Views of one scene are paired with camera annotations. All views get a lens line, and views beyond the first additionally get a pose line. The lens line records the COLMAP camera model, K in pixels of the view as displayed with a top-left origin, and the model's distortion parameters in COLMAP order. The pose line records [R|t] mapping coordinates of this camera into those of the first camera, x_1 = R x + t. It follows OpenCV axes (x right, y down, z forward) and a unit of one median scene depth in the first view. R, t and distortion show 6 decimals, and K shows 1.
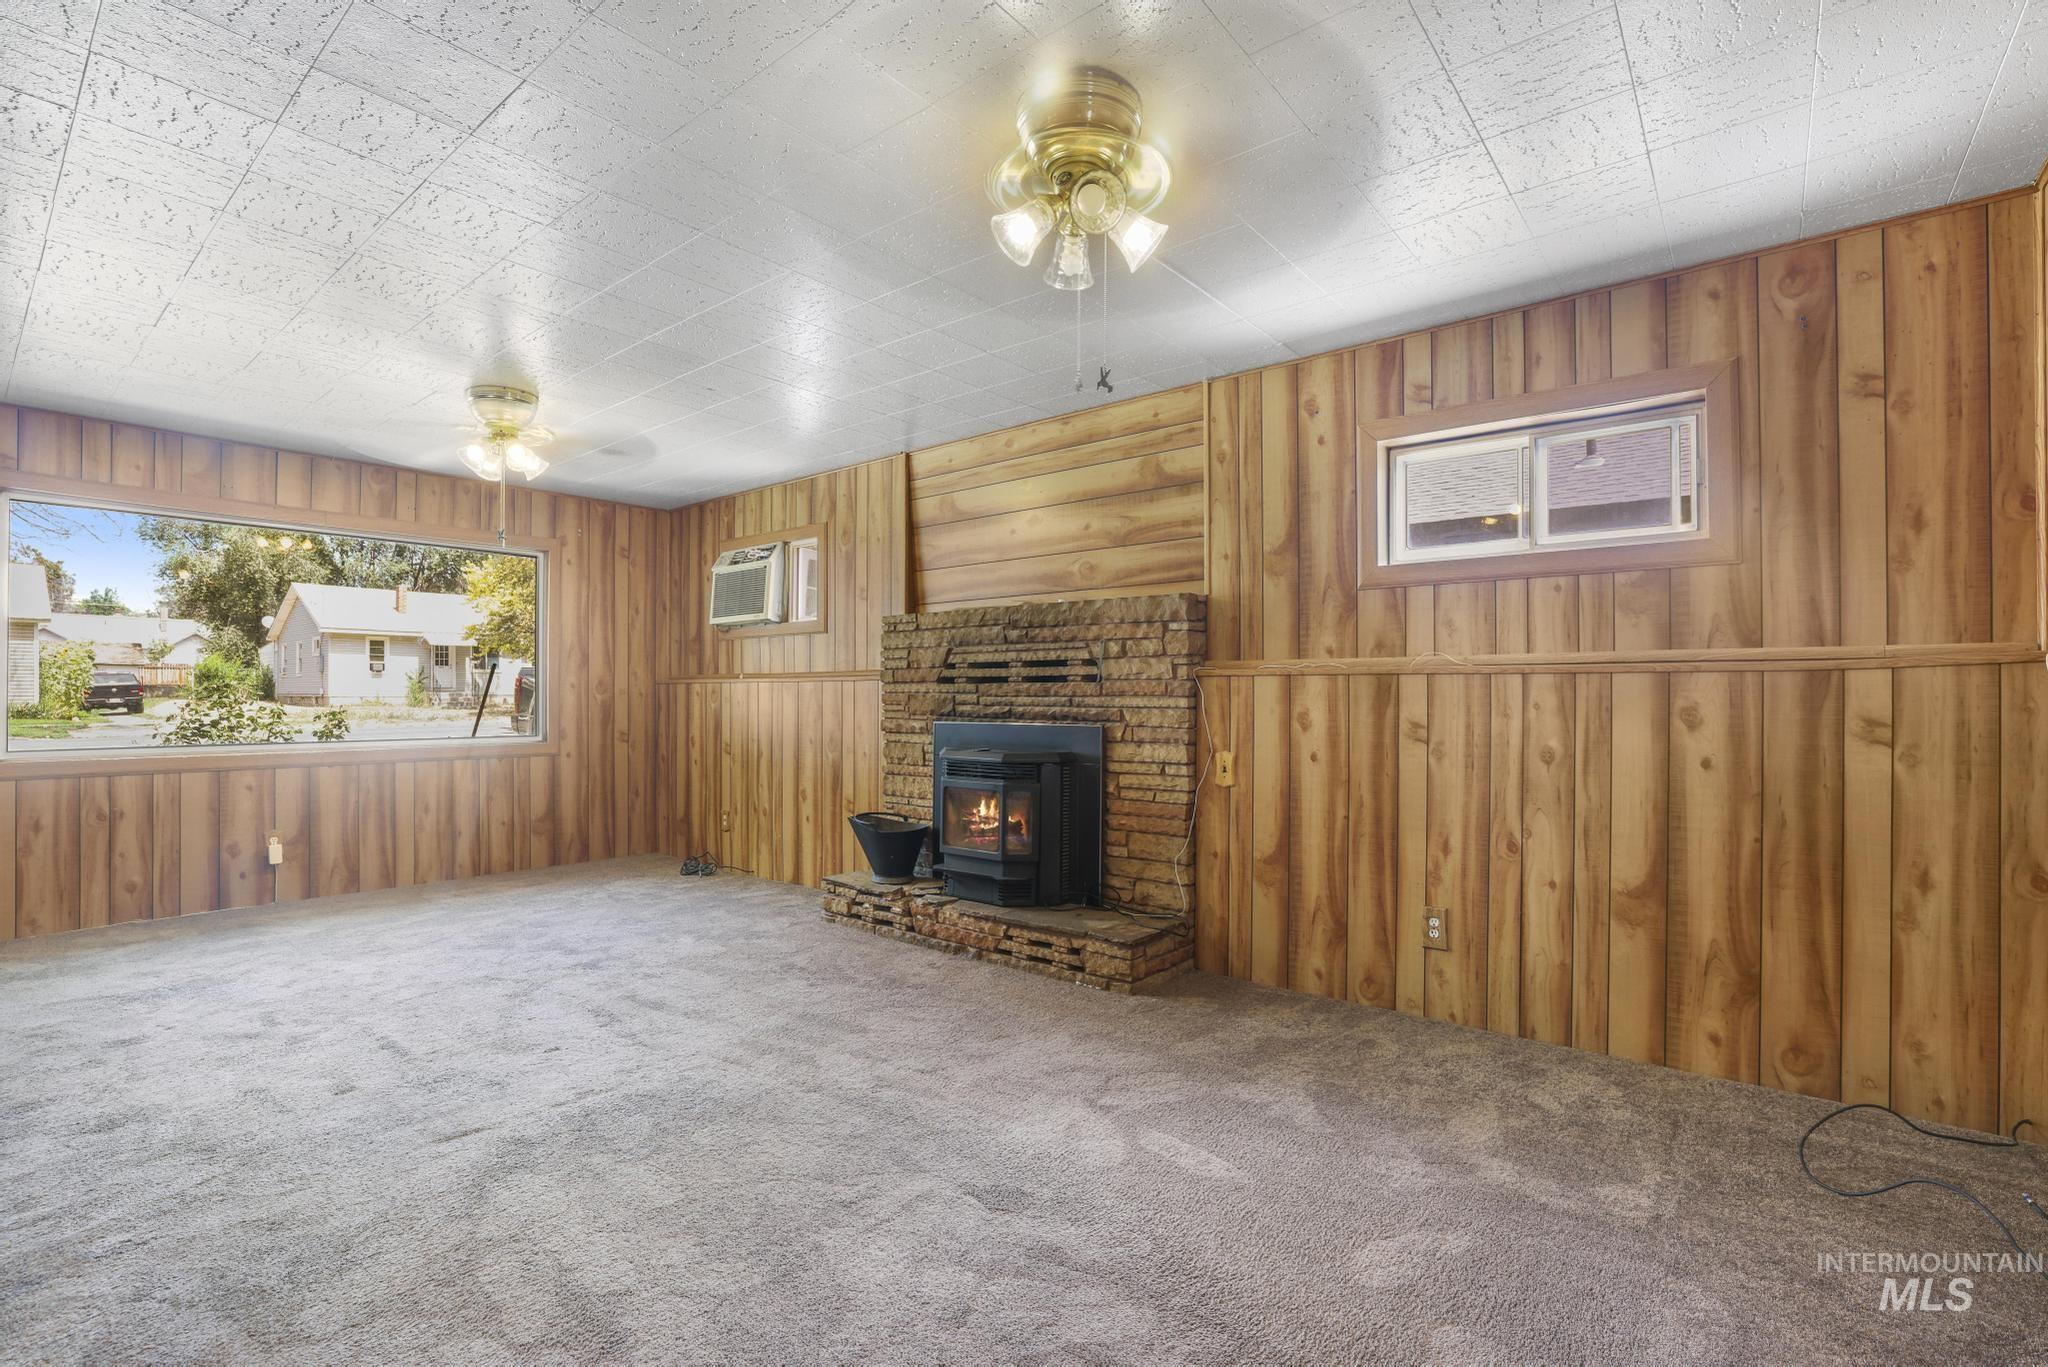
lens RADIAL K [[929.8, 0, 1024.5], [0, 929.8, 691.4], [0, 0, 1]] dist [-0.057478, 0.020419]
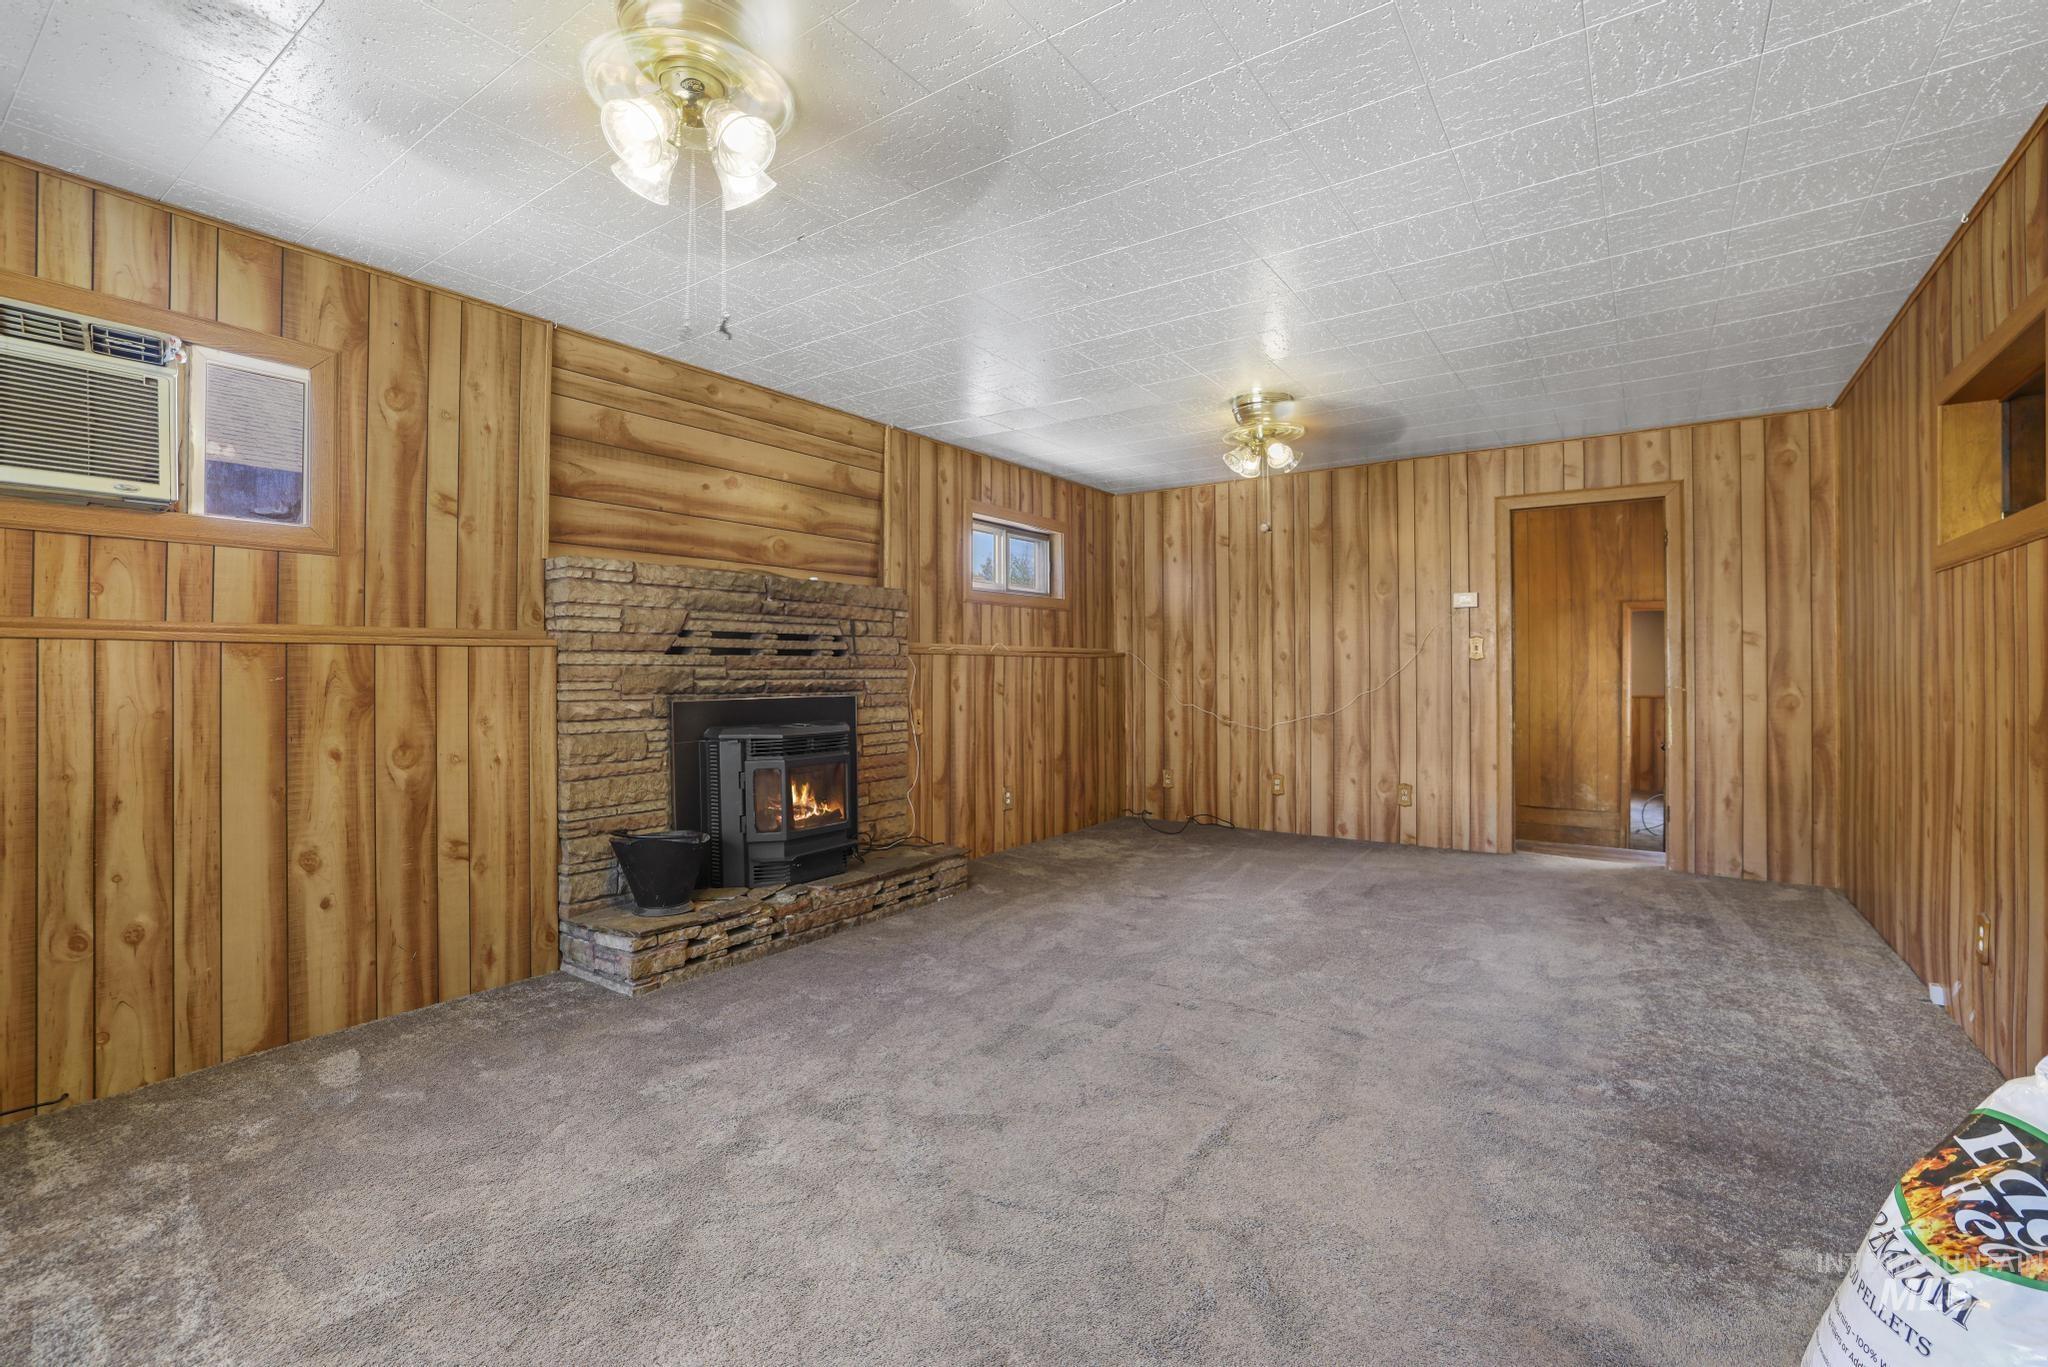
lens RADIAL K [[895.4, 0, 992.4], [0, 895.4, 663.7], [0, 0, 1]] dist [-0.080566, 0.032177]
pose [[-0.054948, 0.003859, 0.998482, -1.066167], [-0.003200, 0.999987, -0.004041, 0.002694], [-0.998484, -0.003417, -0.054935, 0.926533]]
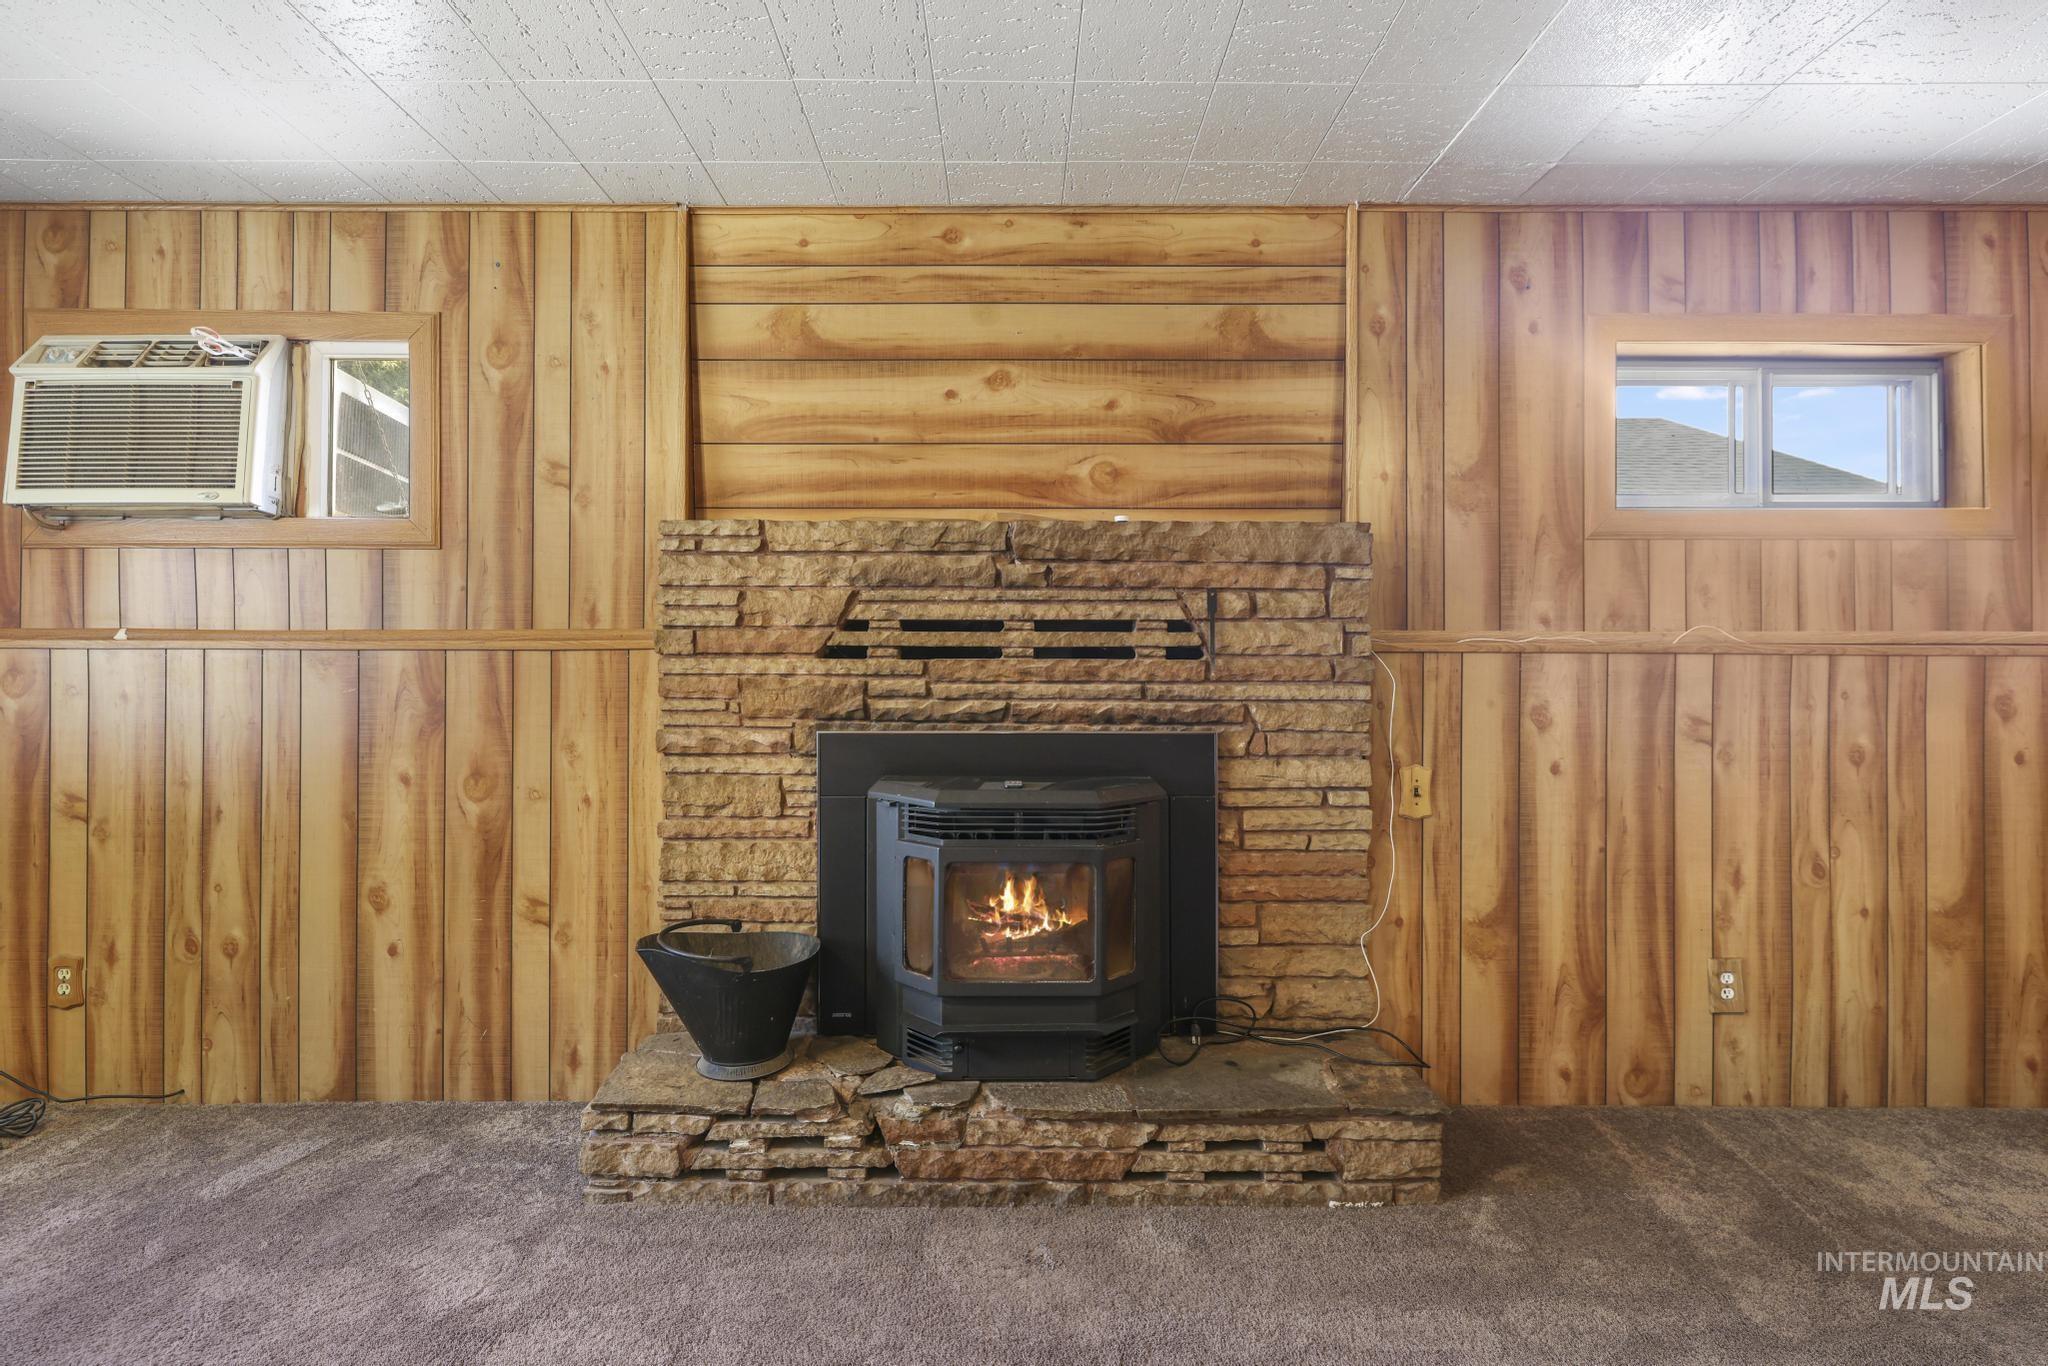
lens RADIAL K [[891.1, 0, 1025.6], [0, 891.1, 677.7], [0, 0, 1]] dist [0.000485, -0.000518]
pose [[0.768575, 0.004049, 0.639747, -0.394469], [-0.004413, 0.999990, -0.001028, 0.003427], [-0.639744, -0.002034, 0.768585, 0.660671]]
